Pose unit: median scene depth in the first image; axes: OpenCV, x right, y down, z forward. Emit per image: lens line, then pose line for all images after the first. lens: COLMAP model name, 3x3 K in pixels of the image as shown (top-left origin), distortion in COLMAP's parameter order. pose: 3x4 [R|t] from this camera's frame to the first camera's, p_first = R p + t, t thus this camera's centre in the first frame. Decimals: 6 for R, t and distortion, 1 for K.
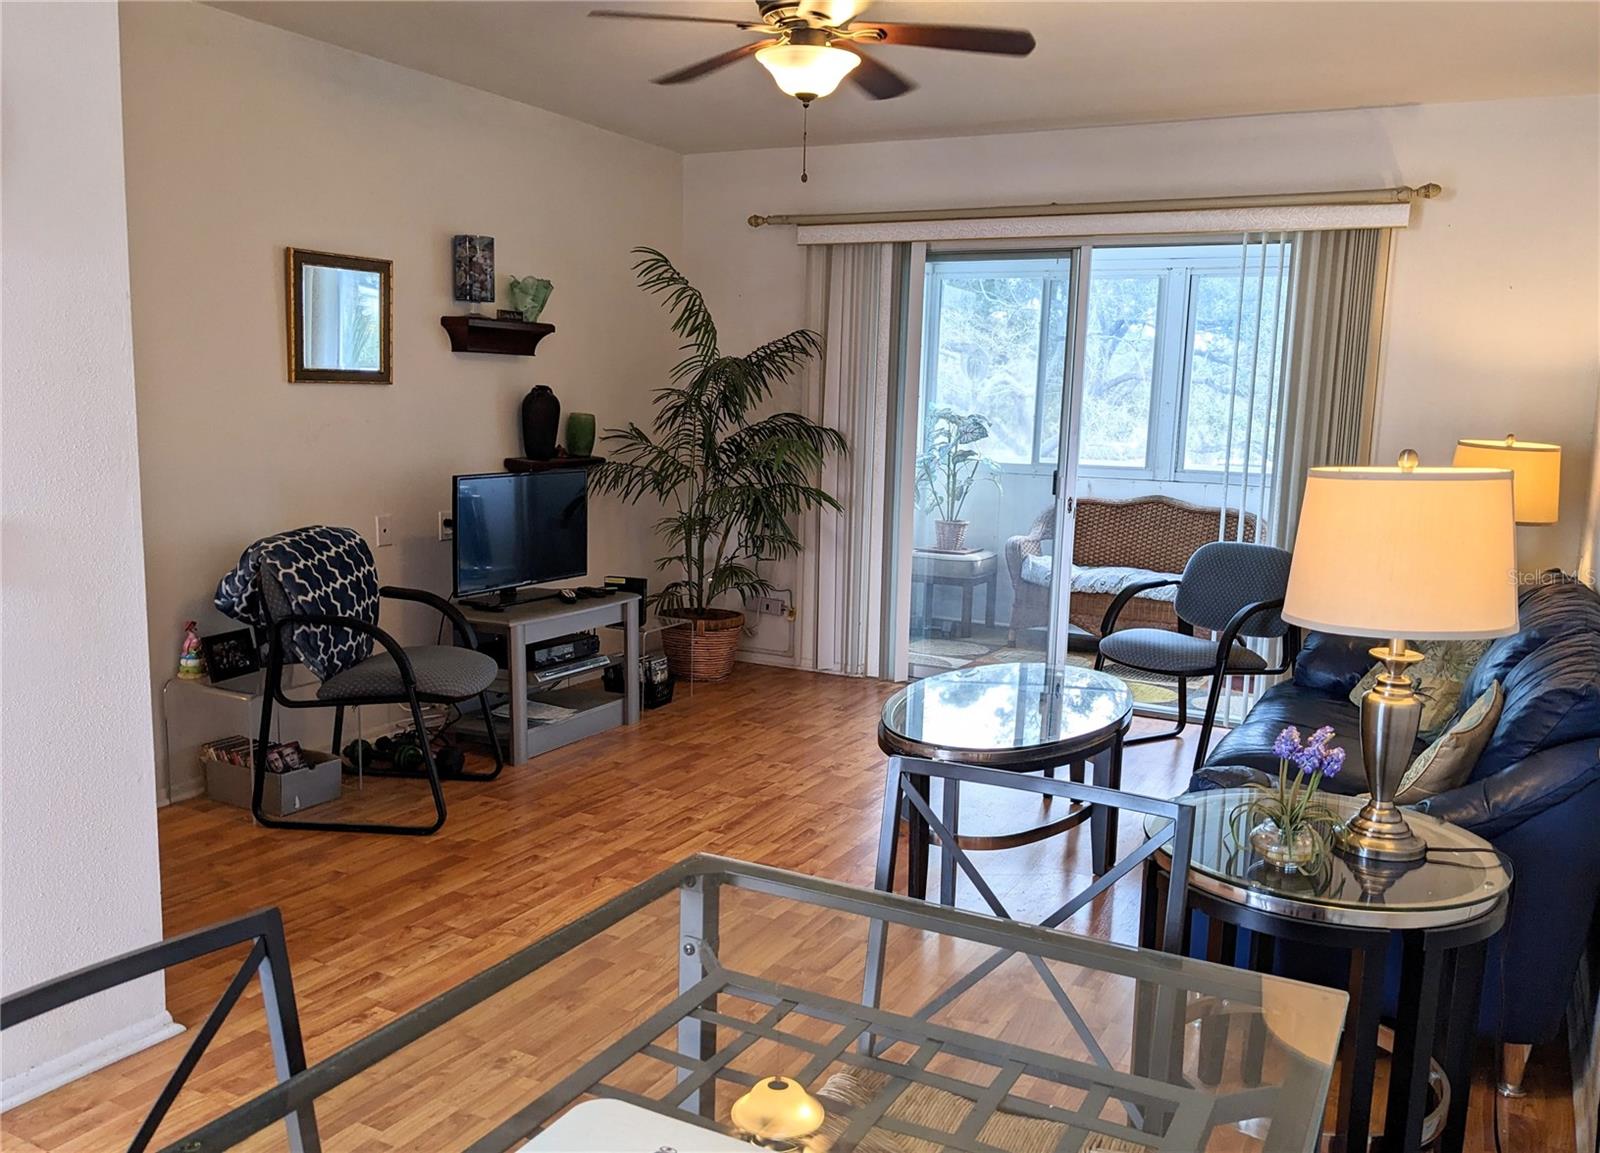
lens RADIAL K [[1292.0, 0, 800.3], [0, 1292.0, 596.0], [0, 0, 1]] dist [0.005678, 0.002864]
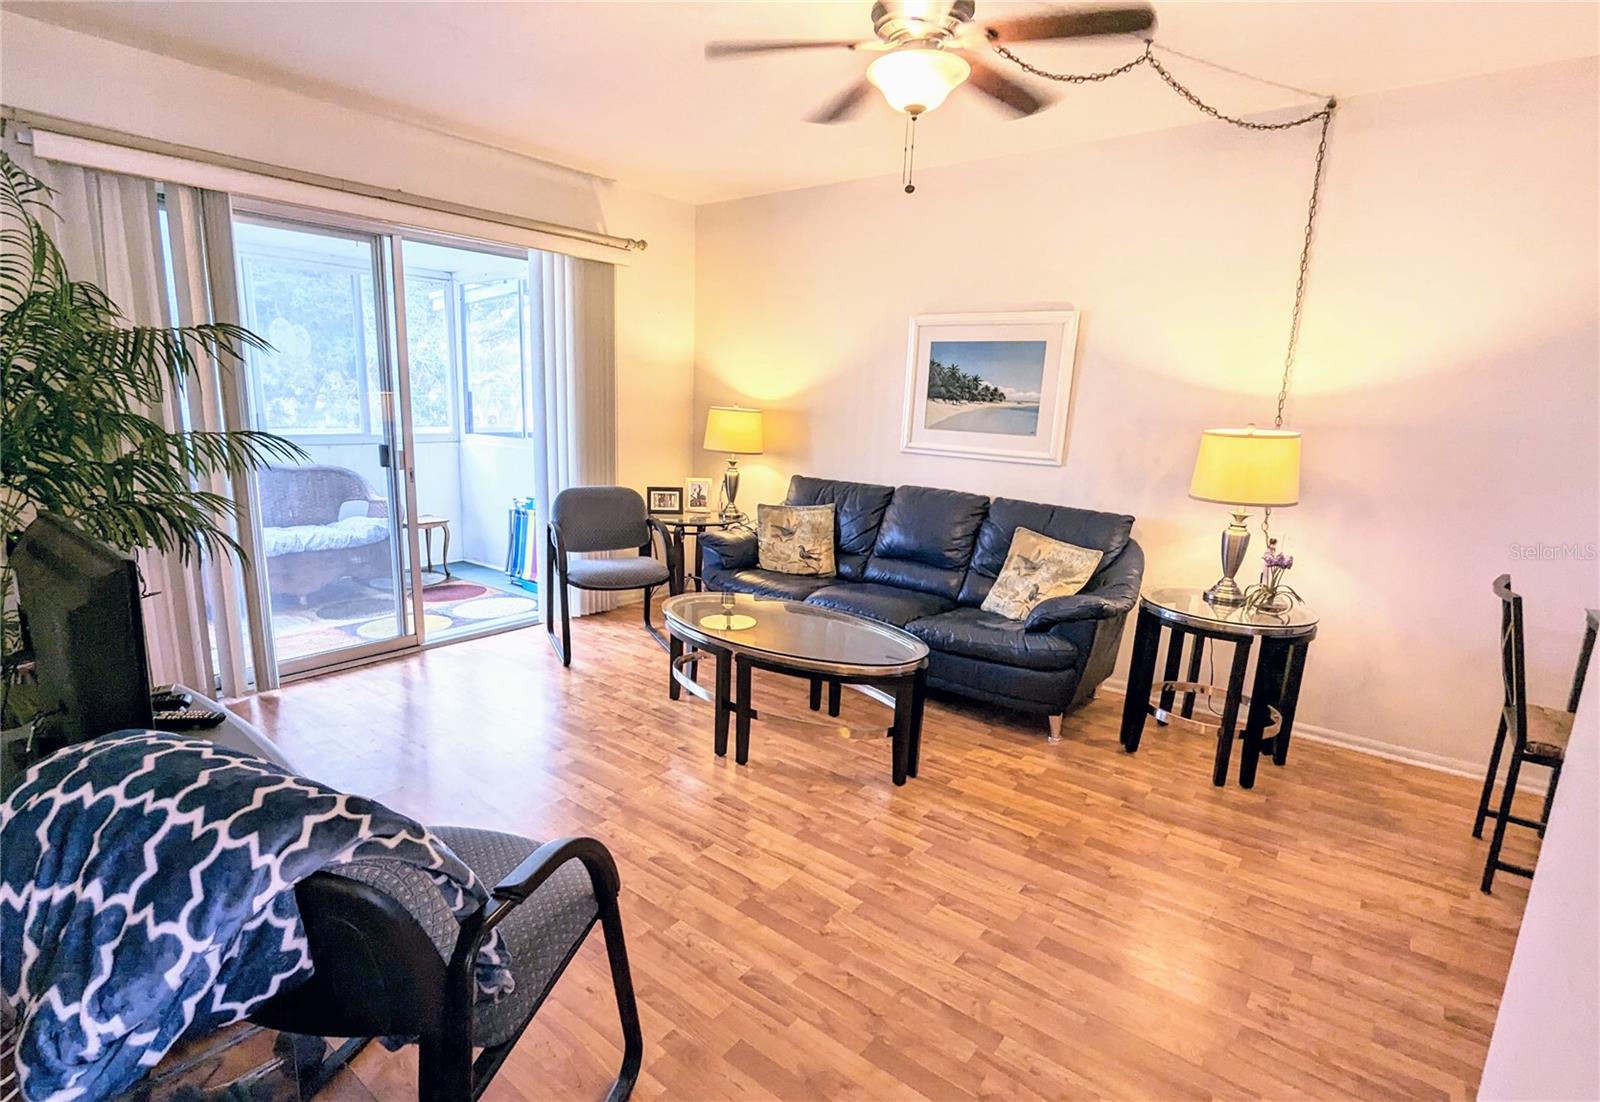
lens RADIAL K [[806.2, 0, 756.2], [0, 806.2, 568.1], [0, 0, 1]] dist [-0.000548, 0.000078]
pose [[0.203313, -0.229509, 0.951835, -0.466330], [0.128265, 0.970004, 0.206493, -0.112497], [-0.970676, 0.080105, 0.226652, 0.642803]]
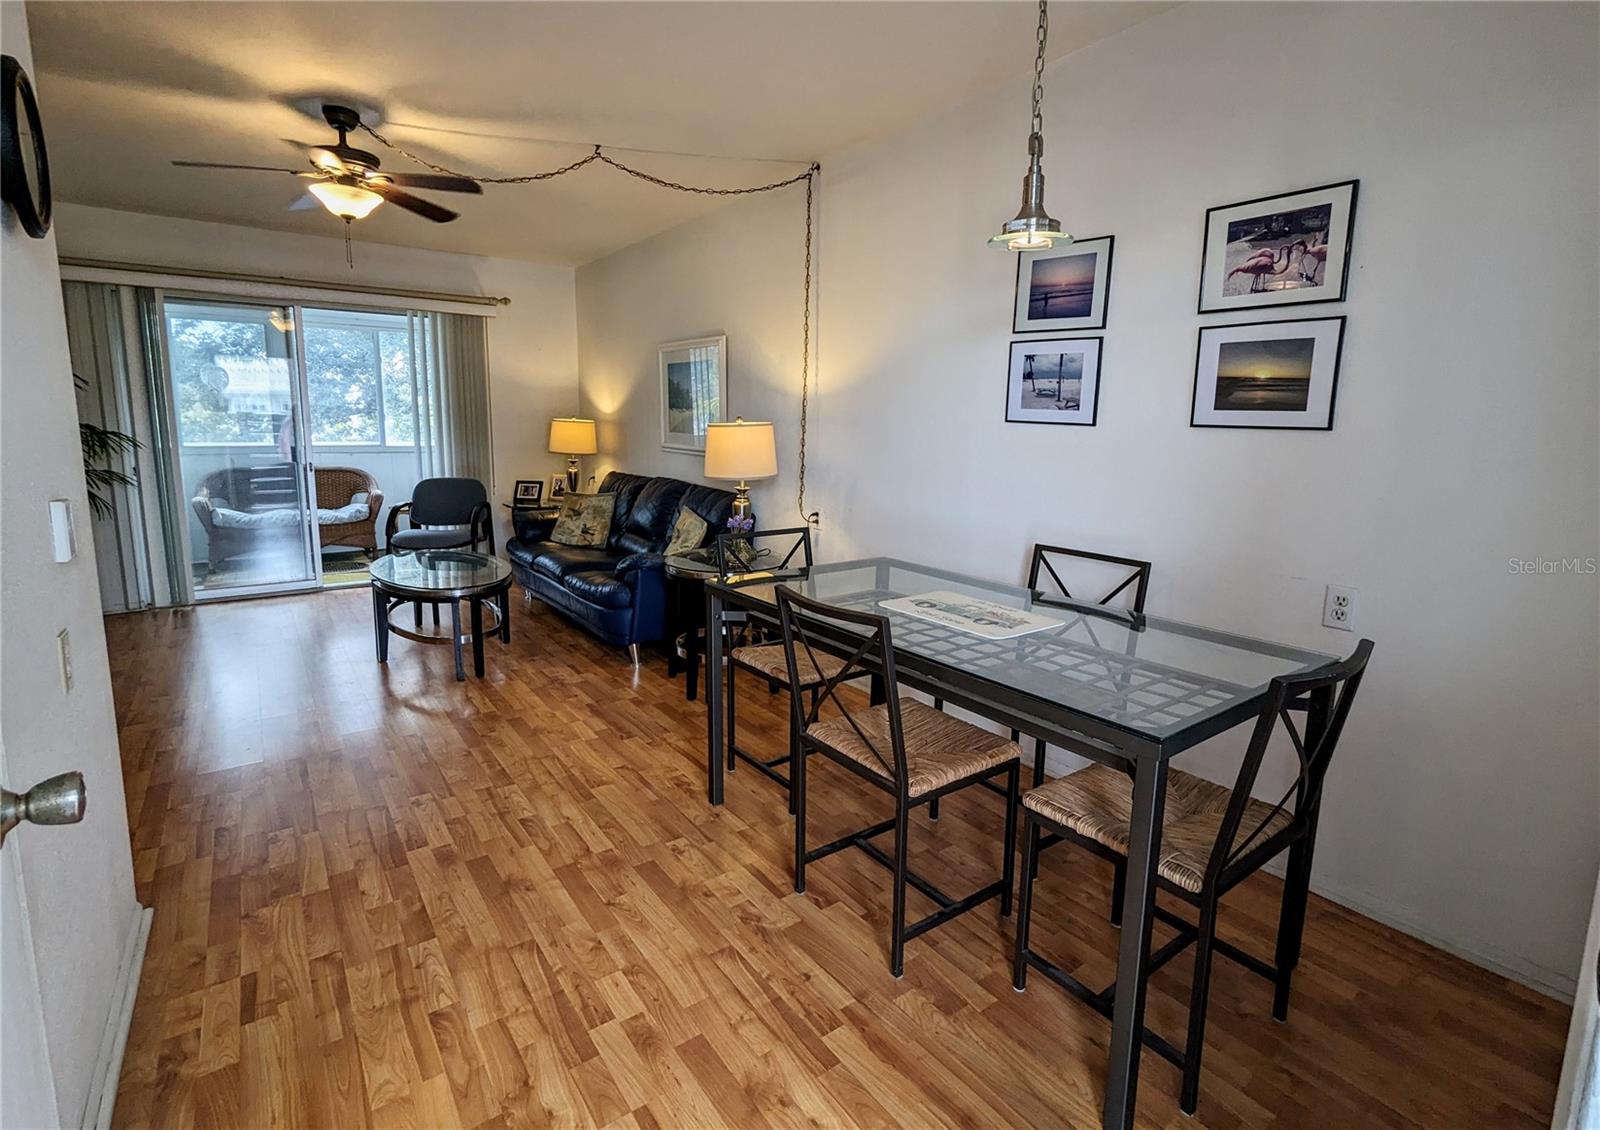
lens RADIAL K [[761.0, 0, 797.6], [0, 761.0, 528.9], [0, 0, 1]] dist [-0.000494, 0.000096]
pose [[0.435914, -0.152374, 0.886996, -0.428618], [0.140389, 0.985011, 0.100218, -0.006744], [-0.888971, 0.080838, 0.450771, 0.053239]]
